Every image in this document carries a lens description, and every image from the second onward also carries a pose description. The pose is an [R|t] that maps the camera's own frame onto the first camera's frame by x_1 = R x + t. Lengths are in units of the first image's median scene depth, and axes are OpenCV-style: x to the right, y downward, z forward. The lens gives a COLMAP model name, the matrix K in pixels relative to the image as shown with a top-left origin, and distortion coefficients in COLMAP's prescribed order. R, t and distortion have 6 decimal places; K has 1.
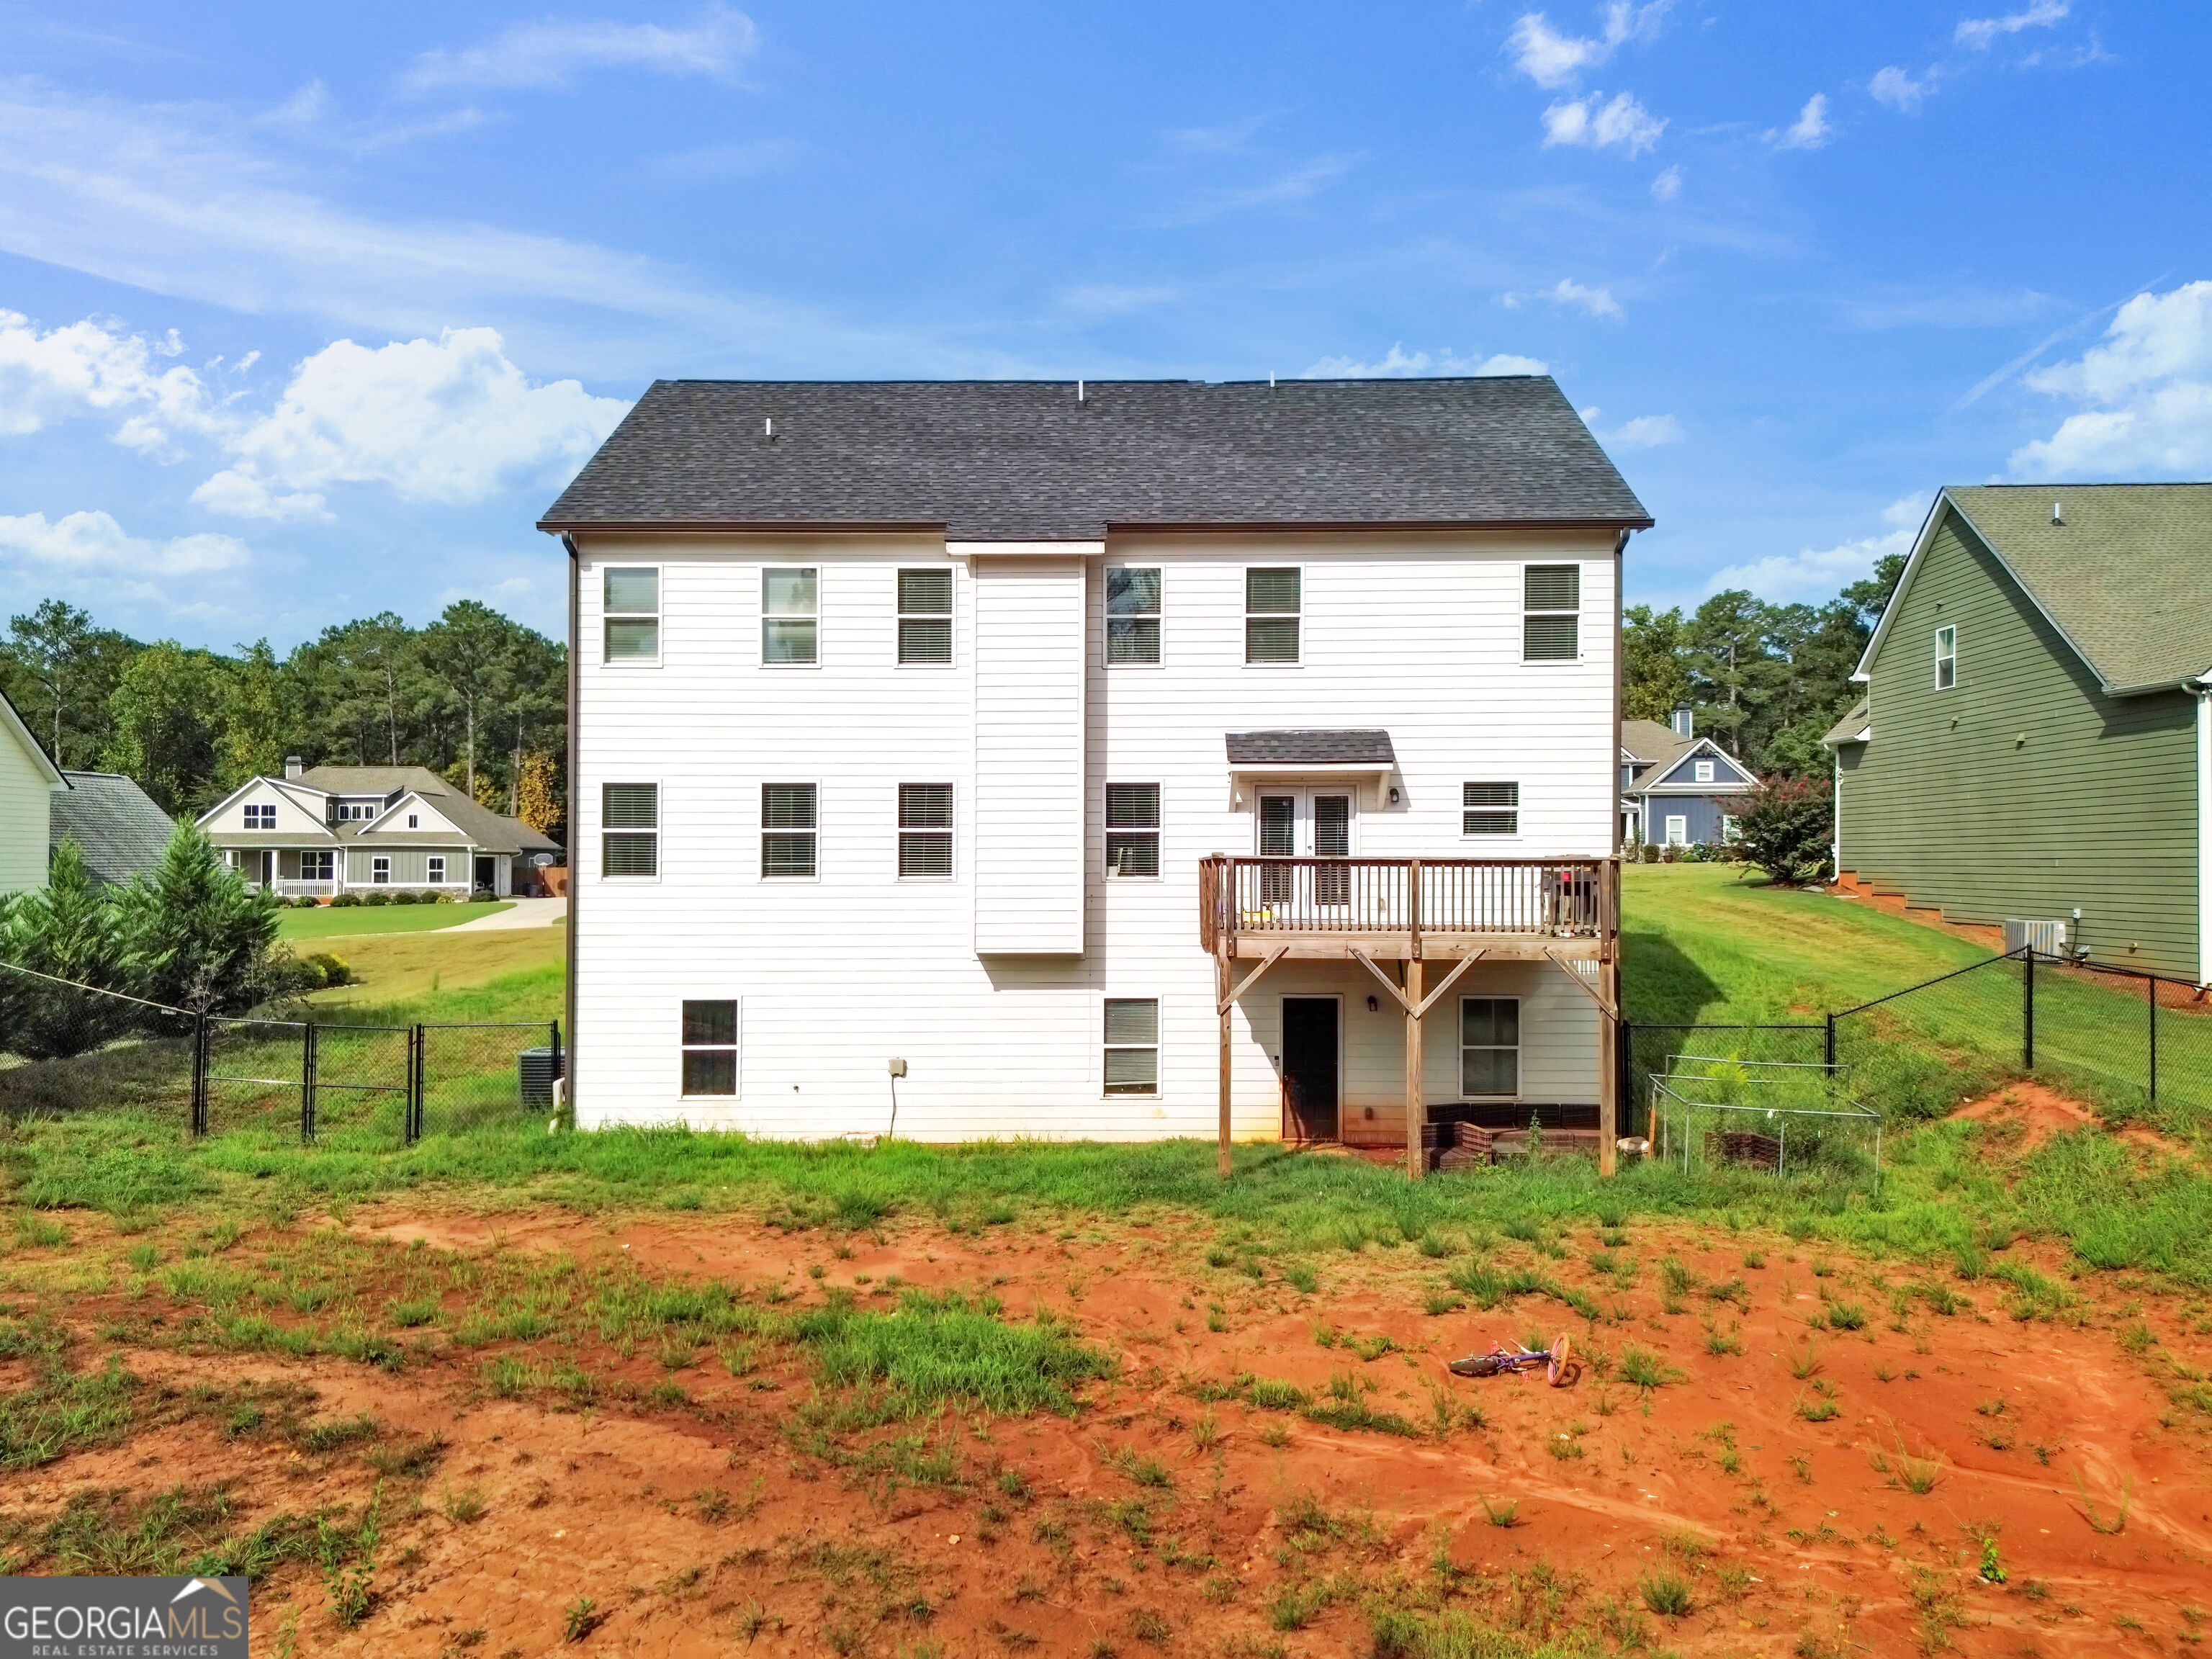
lens RADIAL K [[1564.9, 0, 1106.0], [0, 1564.9, 829.5], [0, 0, 1]] dist [0.074584, -0.091866]
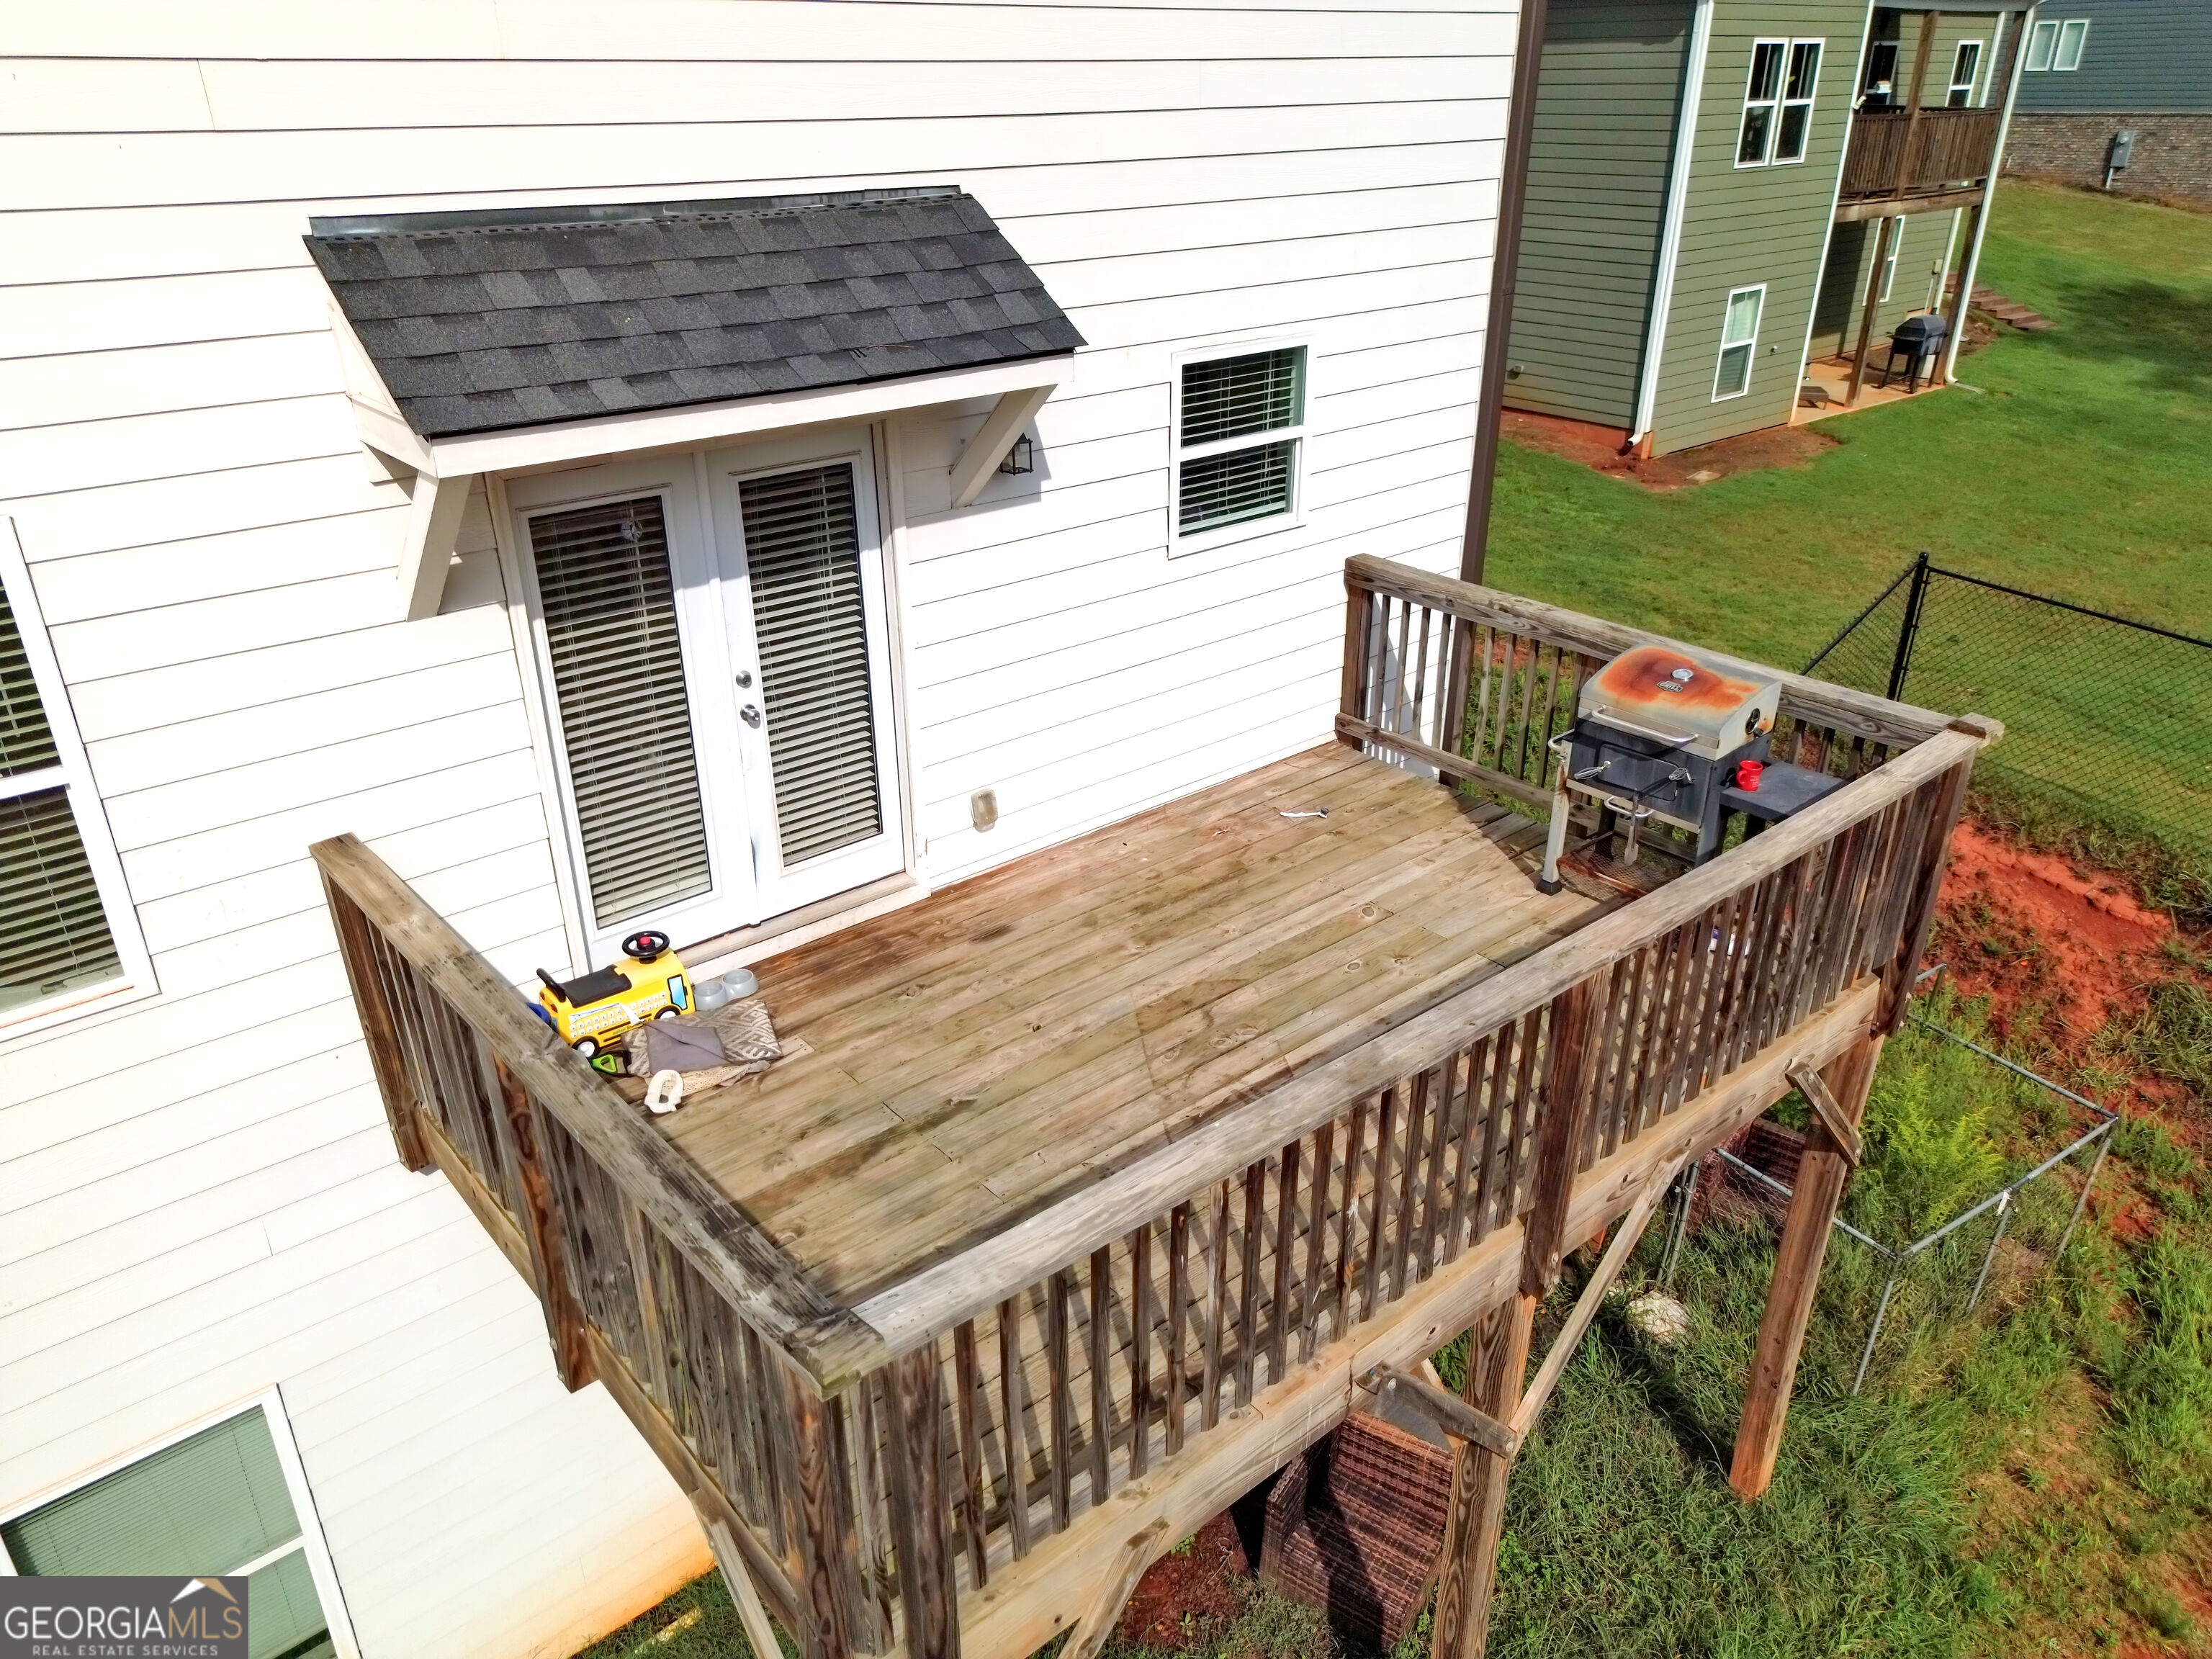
lens RADIAL K [[1564.9, 0, 1106.0], [0, 1564.9, 829.5], [0, 0, 1]] dist [0.074584, -0.091866]
pose [[0.740318, -0.302332, 0.600437, 0.008988], [-0.019775, 0.882985, 0.468984, -0.092654], [-0.671966, -0.359071, 0.647711, 0.784384]]
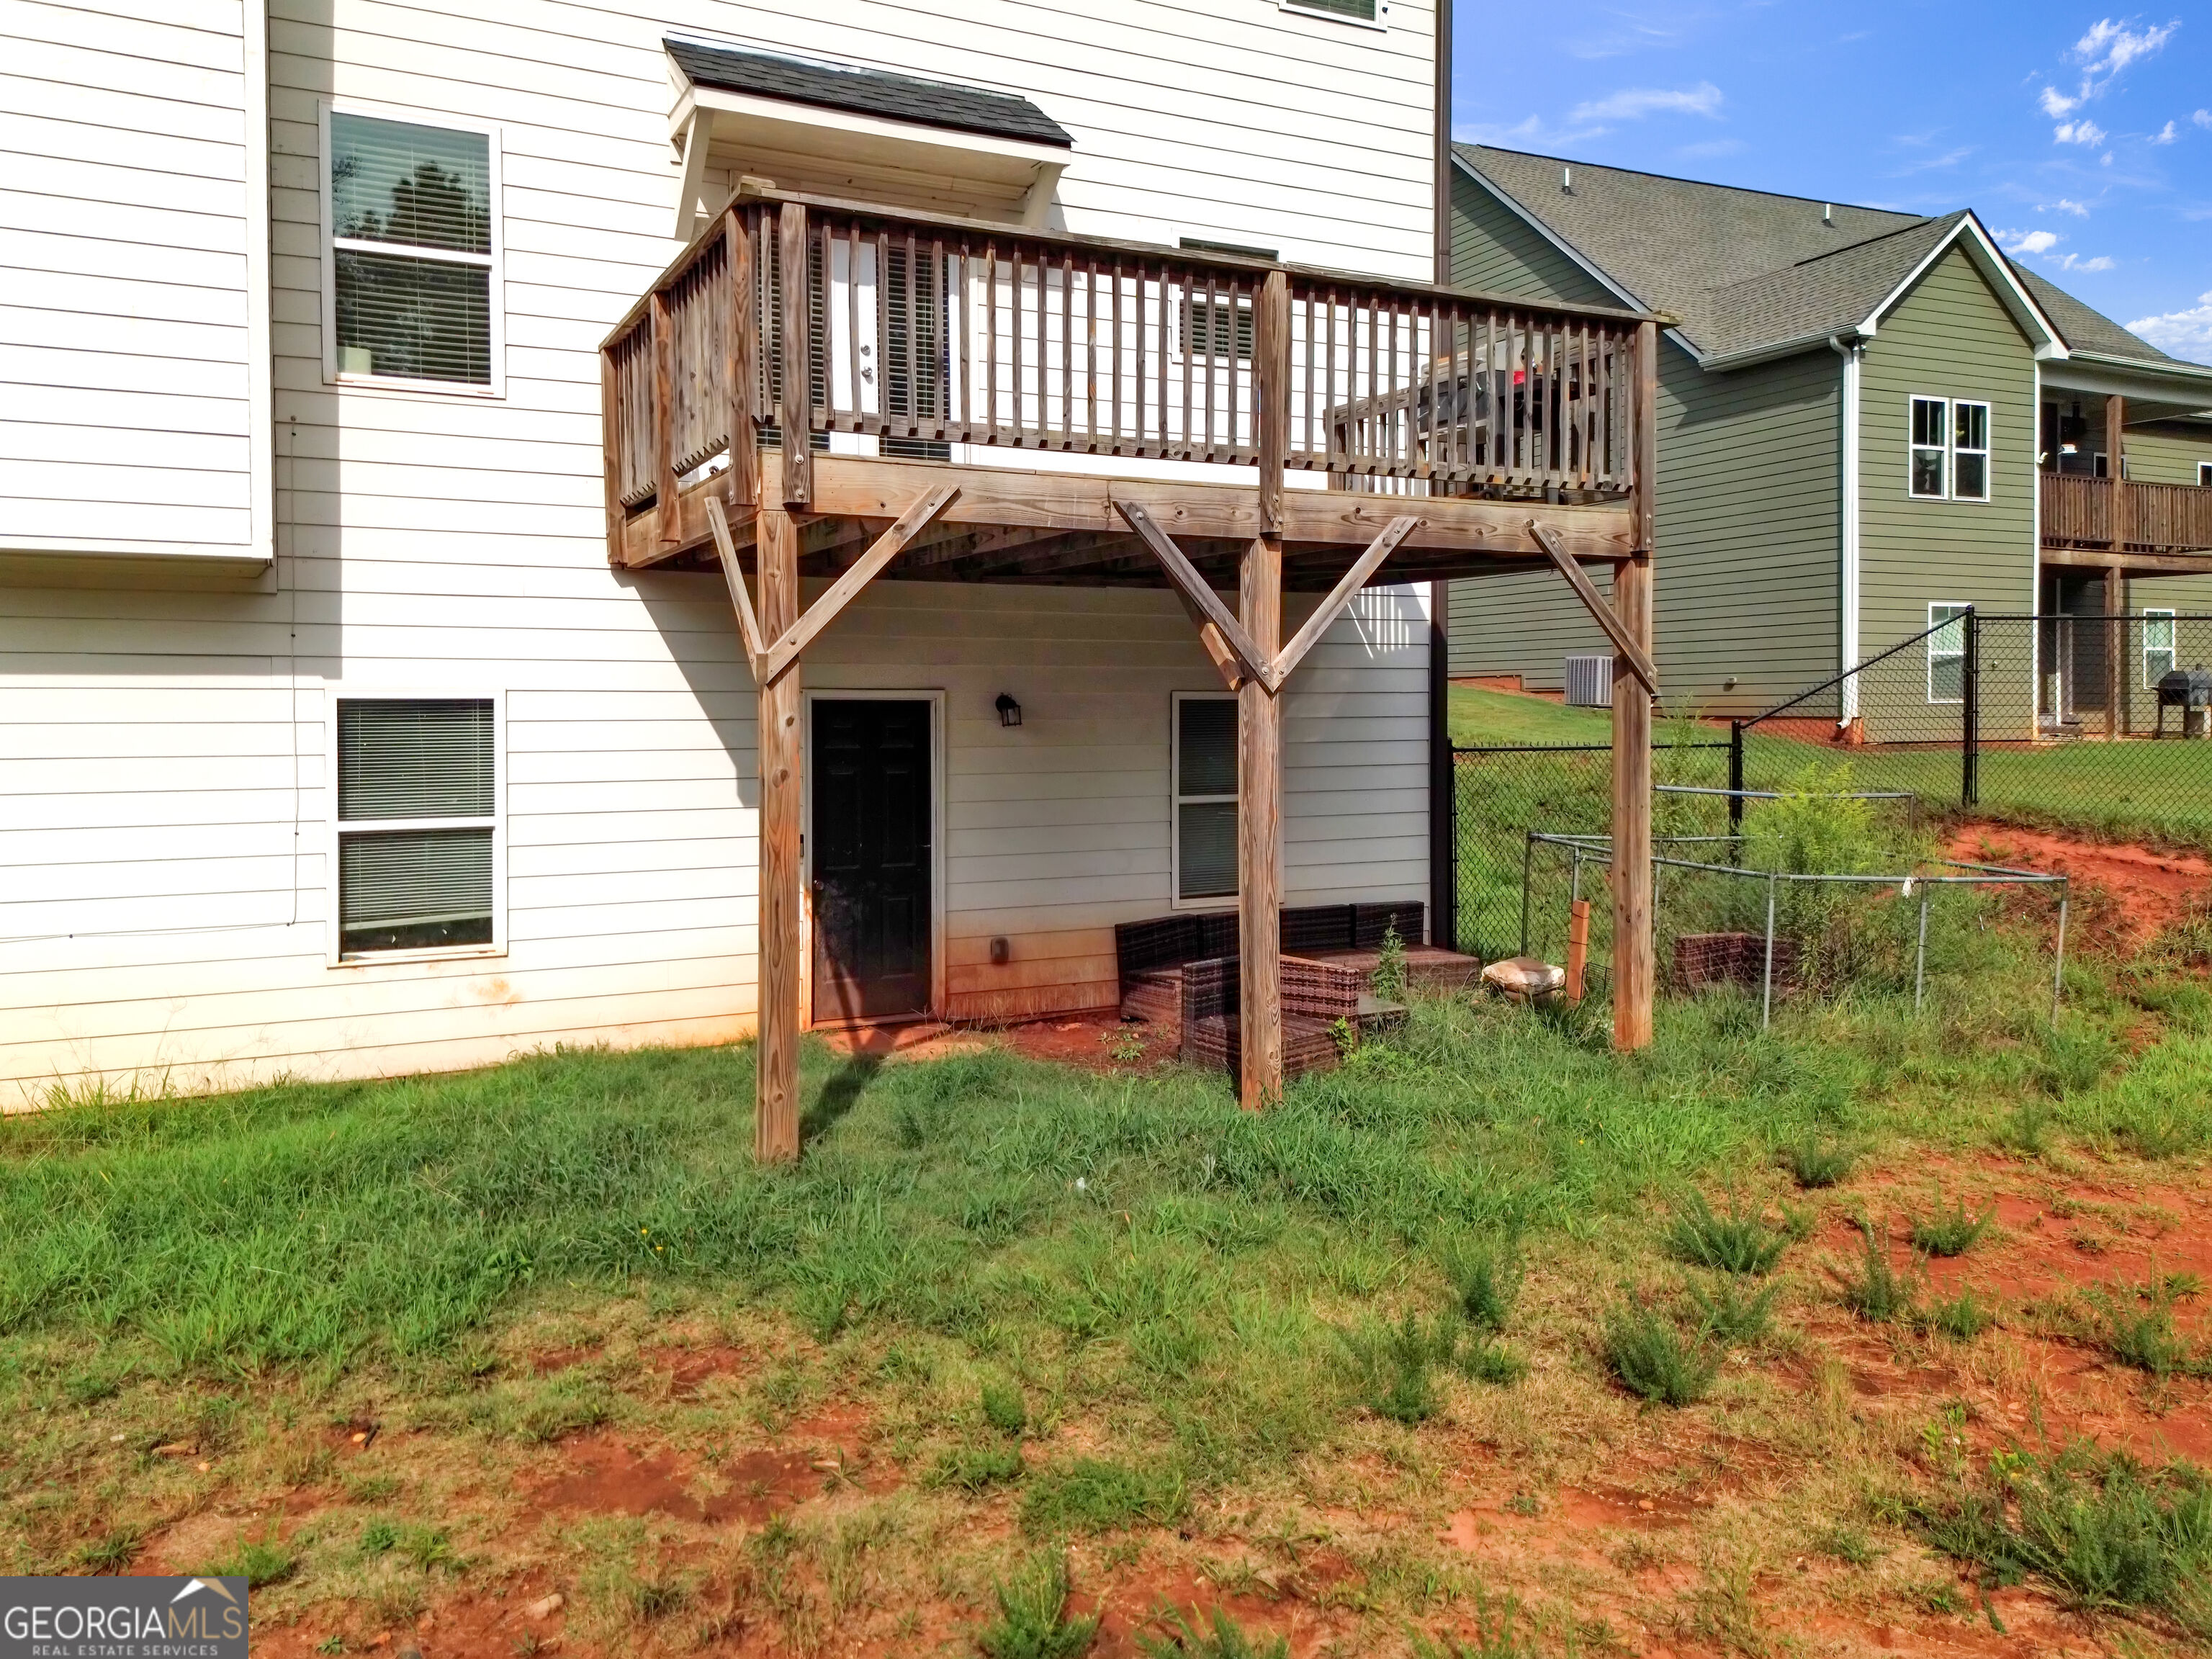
lens RADIAL K [[1599.4, 0, 1098.5], [0, 1599.4, 746.8], [0, 0, 1]] dist [0.080014, -0.064280]
pose [[0.887856, -0.011409, 0.459980, -0.018051], [-0.010288, 0.998950, 0.044636, 0.100532], [-0.460007, -0.044362, 0.886806, 0.578239]]
